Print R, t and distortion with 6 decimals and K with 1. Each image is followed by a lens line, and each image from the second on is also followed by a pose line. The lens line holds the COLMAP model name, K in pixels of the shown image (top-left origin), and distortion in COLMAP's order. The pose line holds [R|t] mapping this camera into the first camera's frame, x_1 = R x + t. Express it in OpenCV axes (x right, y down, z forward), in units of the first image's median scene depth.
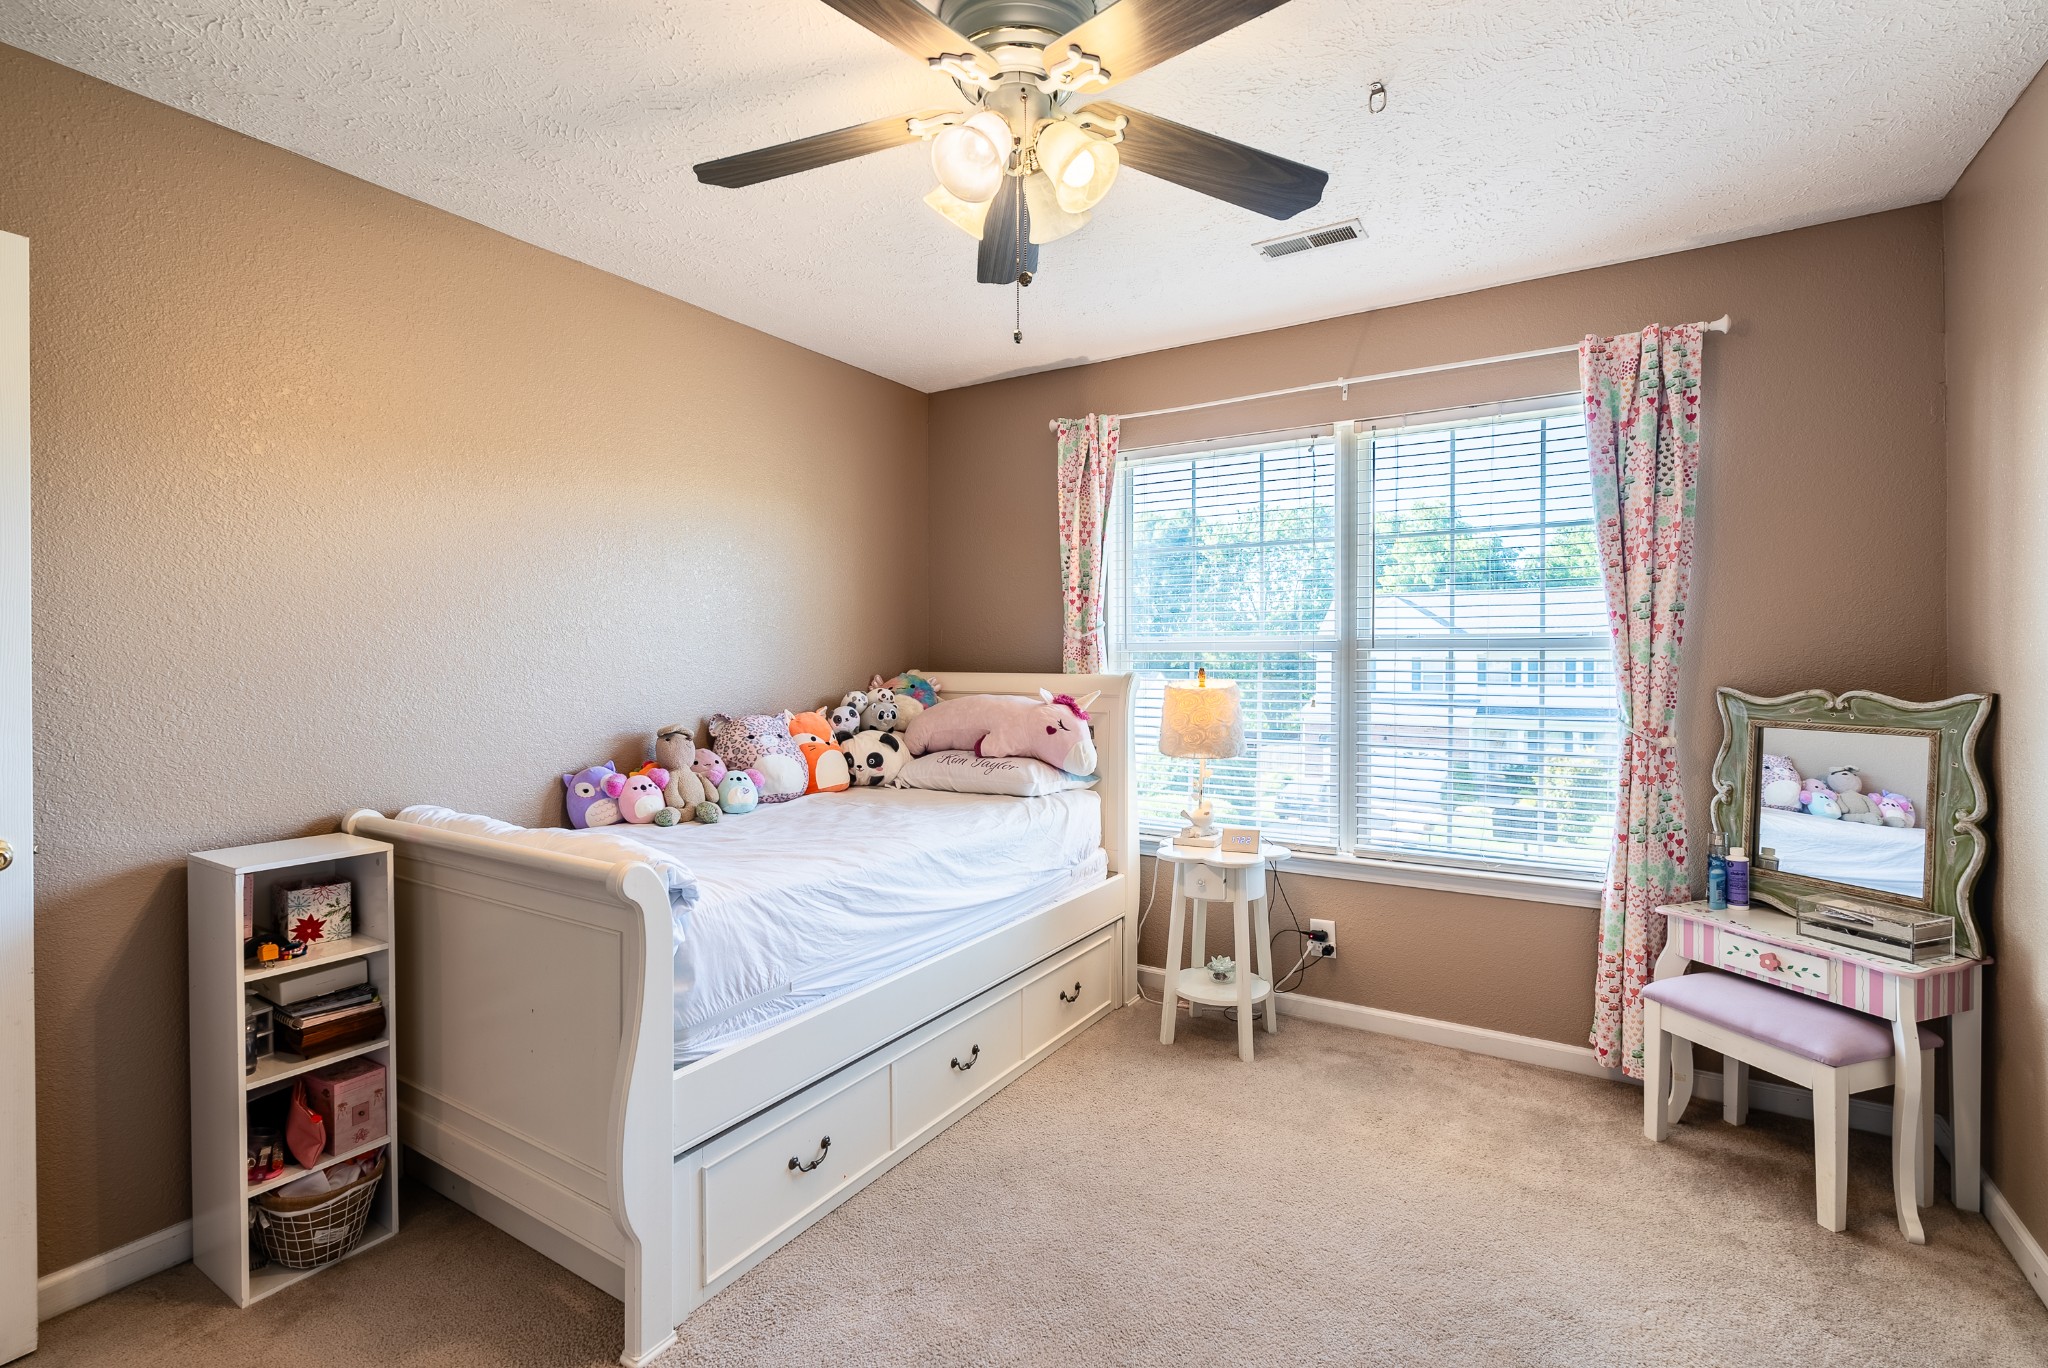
lens RADIAL K [[930.2, 0, 1026.5], [0, 930.2, 665.9], [0, 0, 1]] dist [-0.001240, 0.000453]
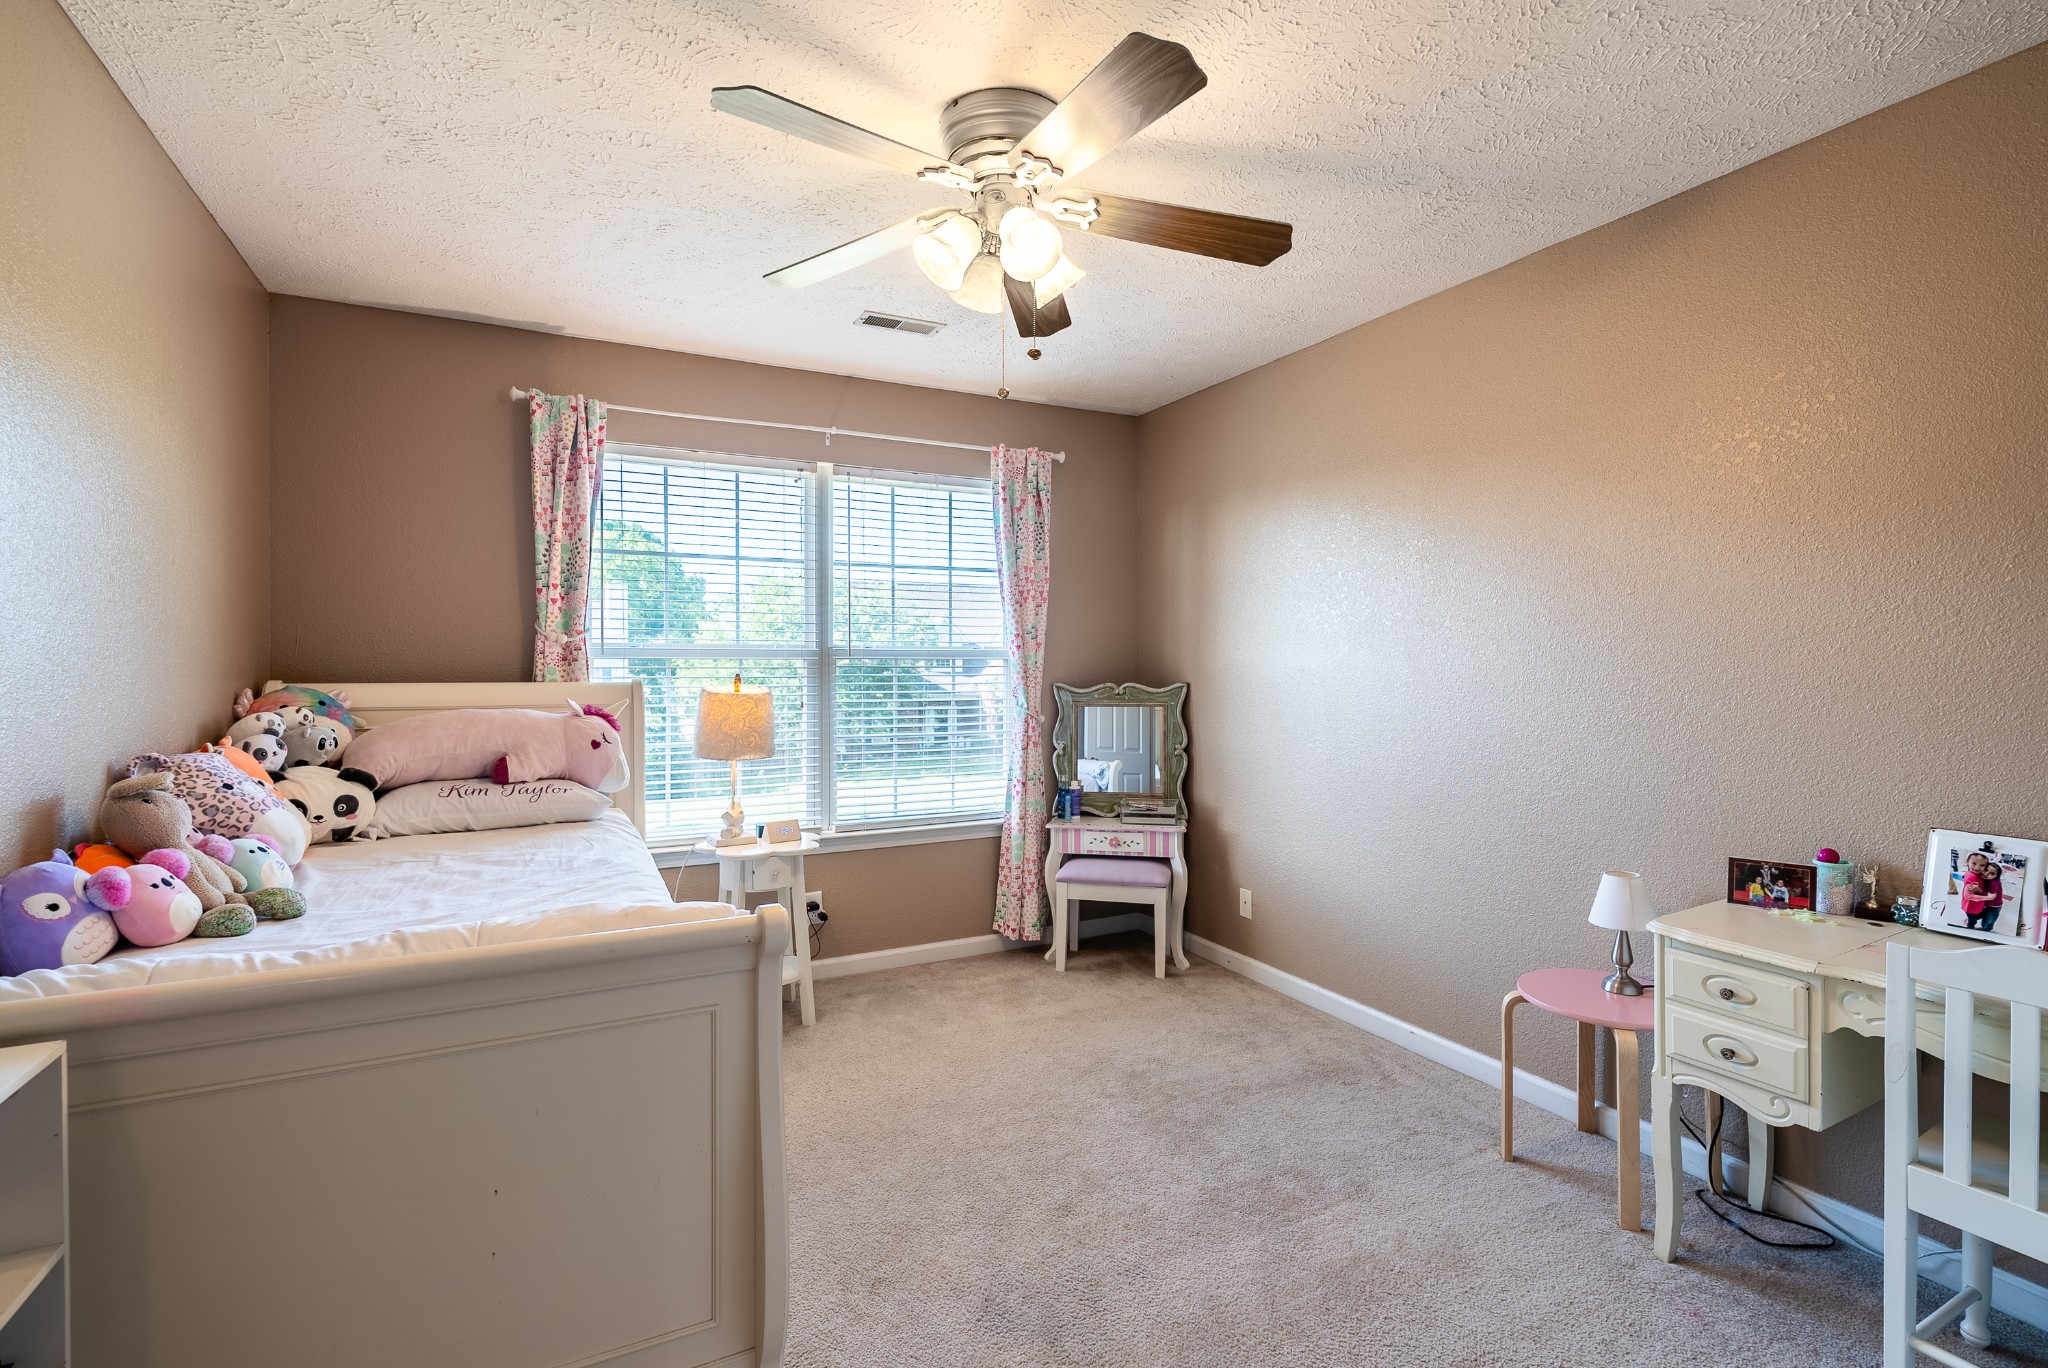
lens RADIAL K [[930.2, 0, 1026.5], [0, 930.2, 665.9], [0, 0, 1]] dist [-0.001240, 0.000453]
pose [[0.515033, -0.000682, 0.857170, -0.577686], [0.007007, 0.999970, -0.003415, -0.001082], [-0.857141, 0.007765, 0.515023, 0.195990]]
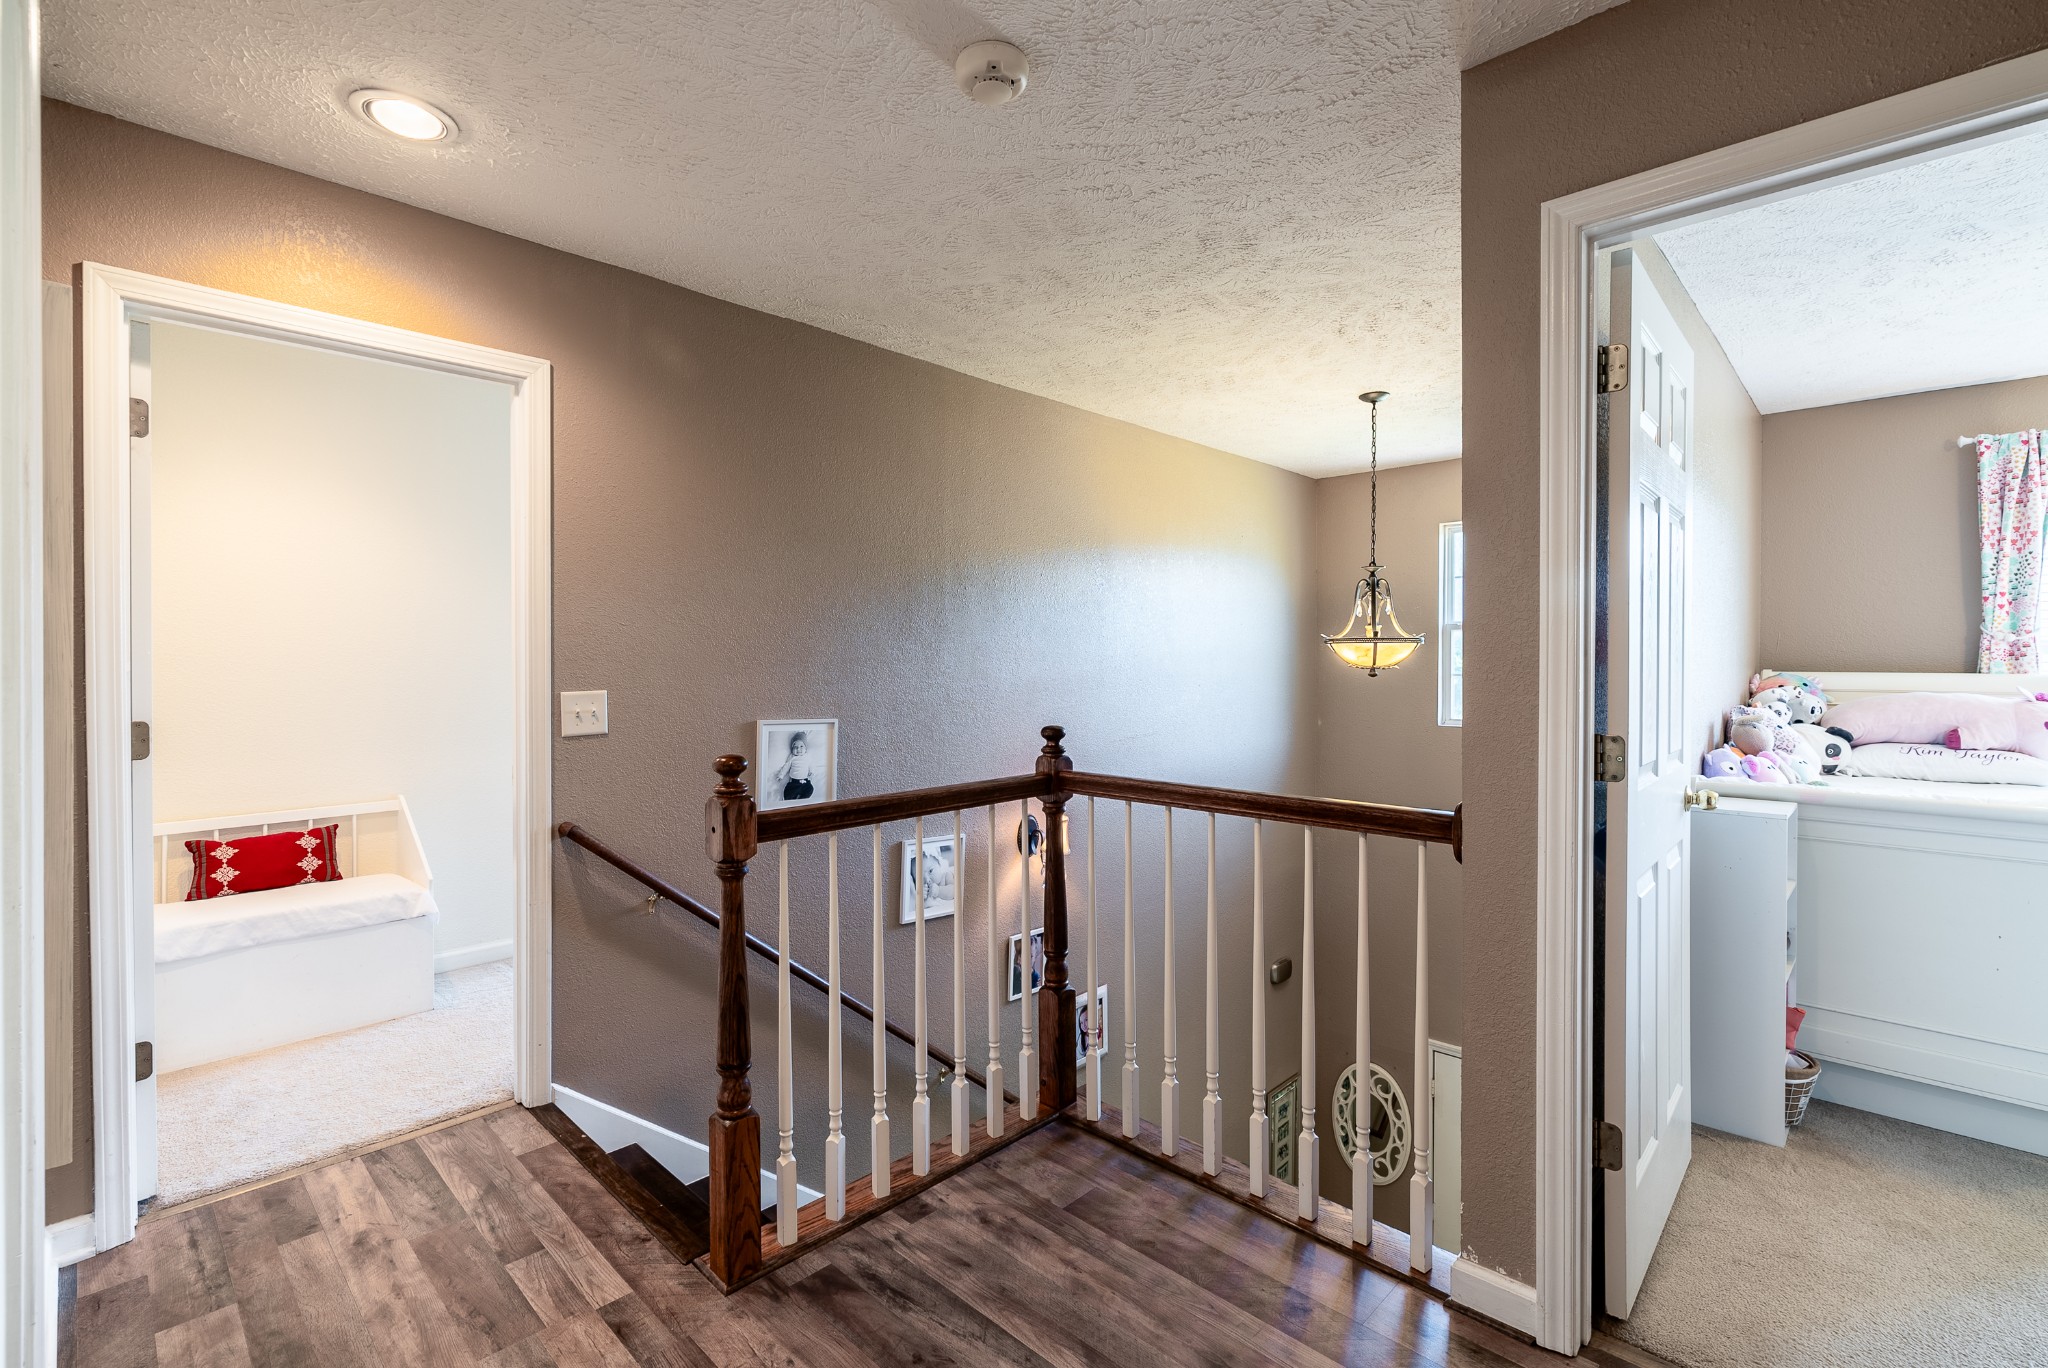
lens RADIAL K [[933.9, 0, 991.6], [0, 933.9, 671.5], [0, 0, 1]] dist [-0.004406, -0.001904]
pose [[0.973925, 0.004232, -0.226830, -1.012083], [-0.003301, 0.999984, 0.004487, 0.005778], [0.226846, -0.003621, 0.973924, -0.356213]]
